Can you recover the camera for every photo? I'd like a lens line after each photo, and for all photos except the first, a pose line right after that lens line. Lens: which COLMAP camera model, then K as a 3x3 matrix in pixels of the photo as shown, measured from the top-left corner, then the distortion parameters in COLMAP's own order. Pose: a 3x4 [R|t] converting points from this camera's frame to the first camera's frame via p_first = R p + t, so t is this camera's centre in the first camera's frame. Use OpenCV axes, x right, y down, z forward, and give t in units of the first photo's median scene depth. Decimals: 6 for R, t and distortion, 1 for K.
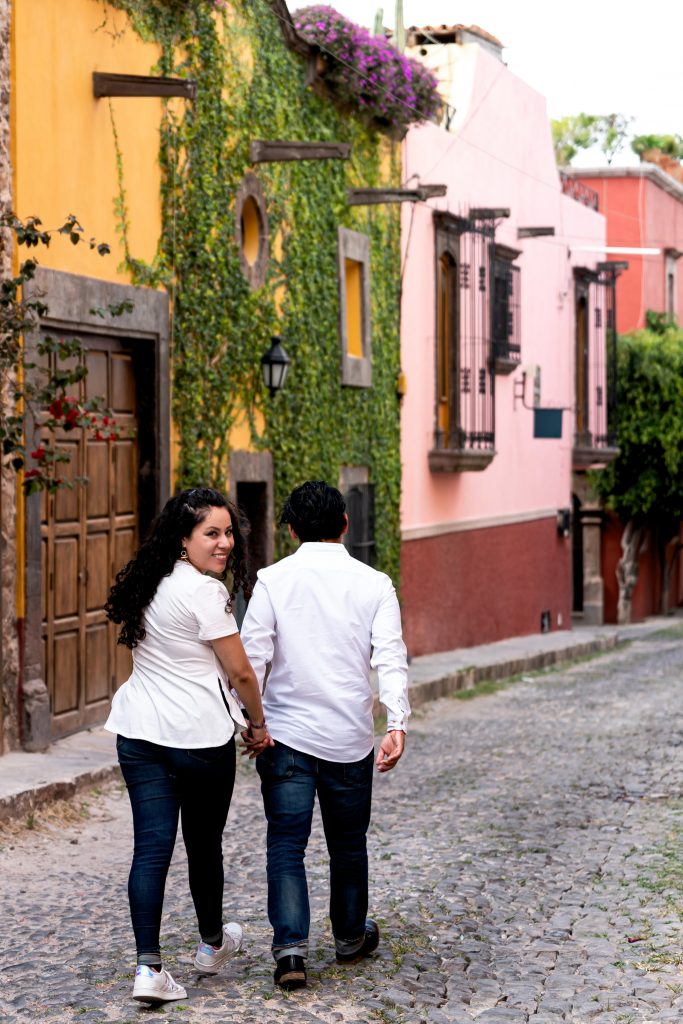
lens RADIAL K [[3183.4, 0, 341.5], [0, 3183.4, 512.0], [0, 0, 1]] dist [-0.001312, -1.467645]
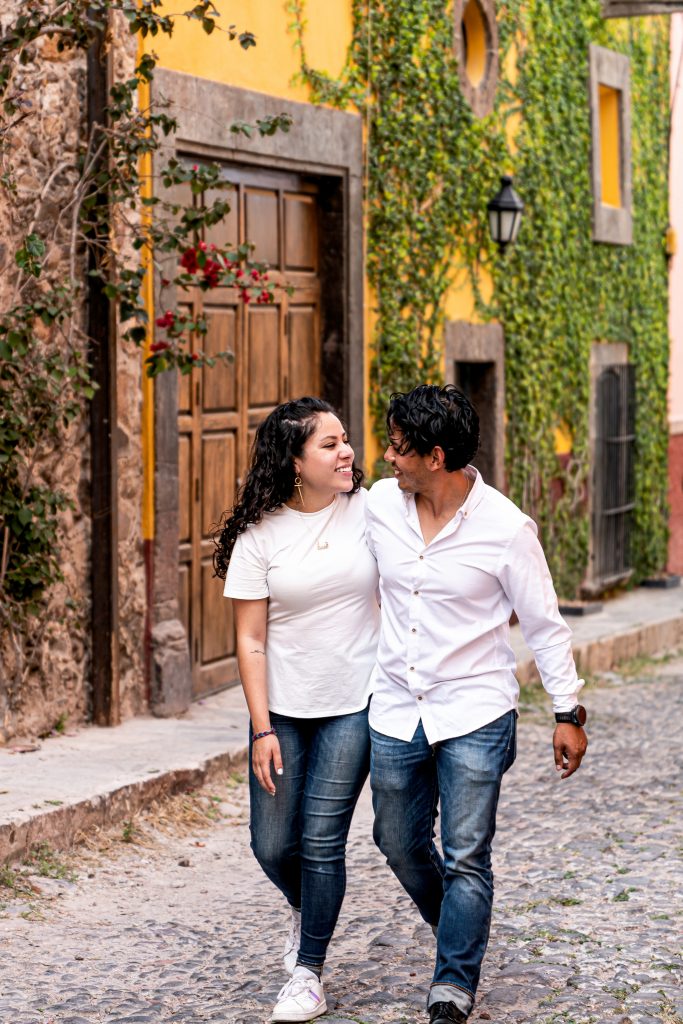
lens RADIAL K [[3585.5, 0, 341.5], [0, 3585.5, 512.0], [0, 0, 1]] dist [-0.022743, 0.274124]
pose [[0.997173, 0.003623, -0.075054, 0.006557], [-0.001253, 0.999500, 0.031602, -0.000050], [0.075131, -0.031419, 0.996679, 0.125141]]
